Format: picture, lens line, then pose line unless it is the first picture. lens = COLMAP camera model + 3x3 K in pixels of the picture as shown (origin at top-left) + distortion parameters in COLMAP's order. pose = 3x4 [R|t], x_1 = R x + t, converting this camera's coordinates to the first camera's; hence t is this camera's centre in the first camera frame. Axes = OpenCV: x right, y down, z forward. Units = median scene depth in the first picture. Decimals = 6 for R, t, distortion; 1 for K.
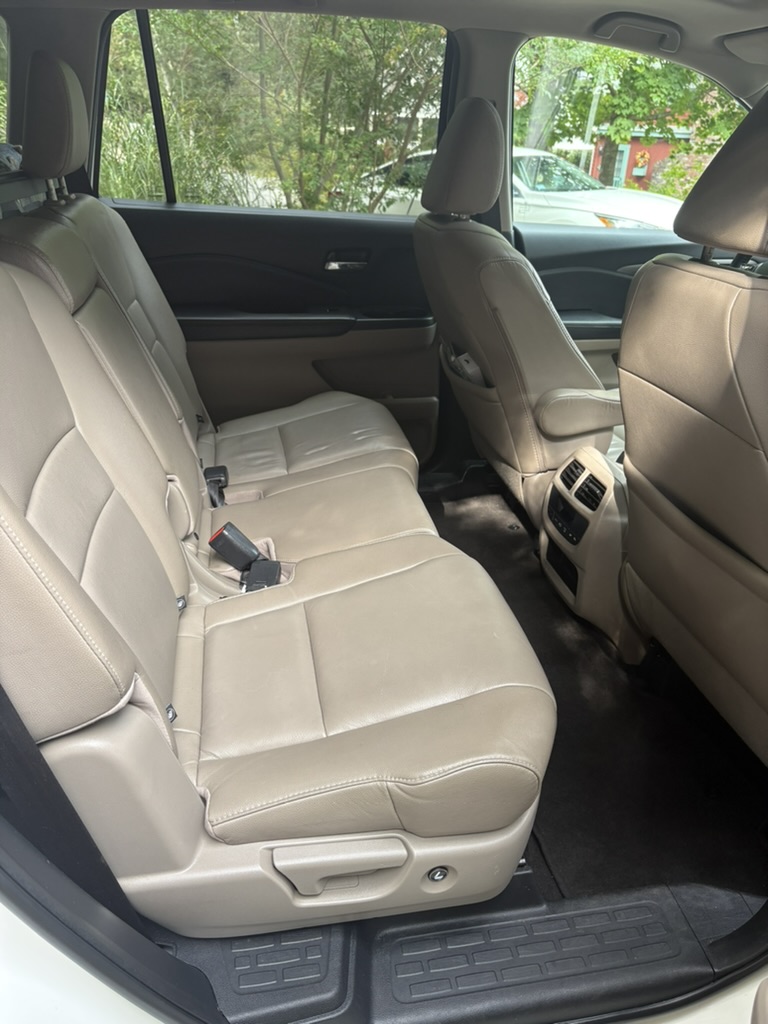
lens RADIAL K [[774.9, 0, 387.2], [0, 774.9, 517.7], [0, 0, 1]] dist [0.036596, -0.046303]
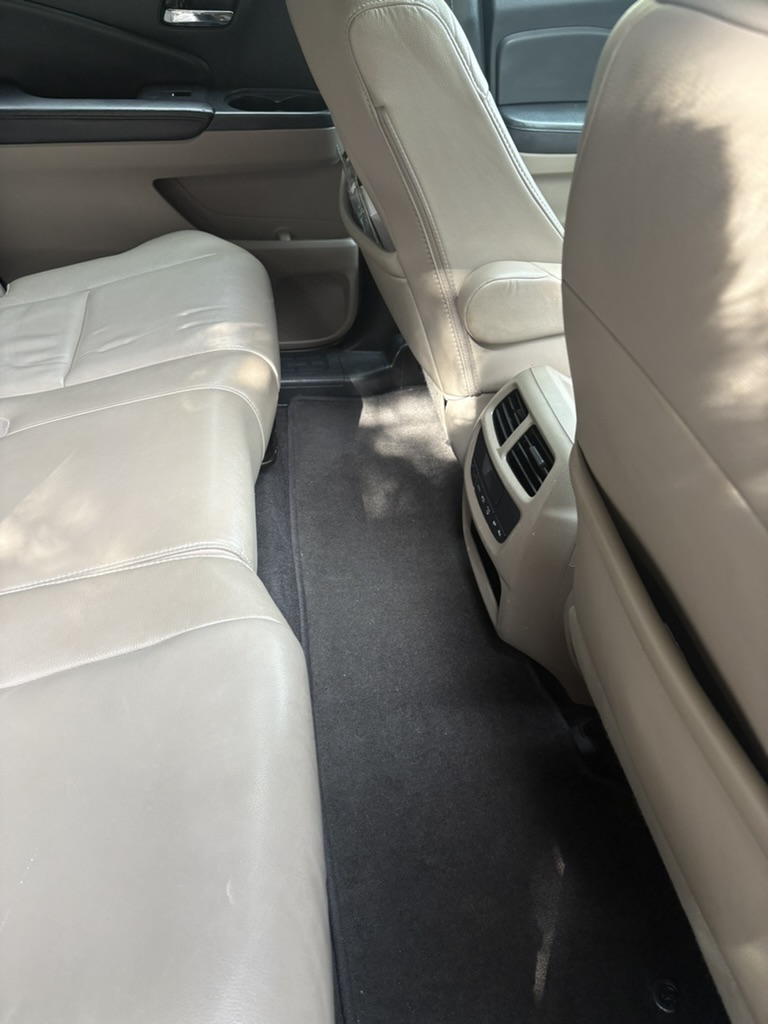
lens RADIAL K [[774.9, 0, 383.6], [0, 774.9, 508.1], [0, 0, 1]] dist [0.036596, -0.046303]
pose [[0.998679, 0.038253, -0.034295, 0.150408], [-0.028891, 0.970147, 0.240791, -0.116231], [0.042482, -0.239483, 0.969971, 0.367669]]
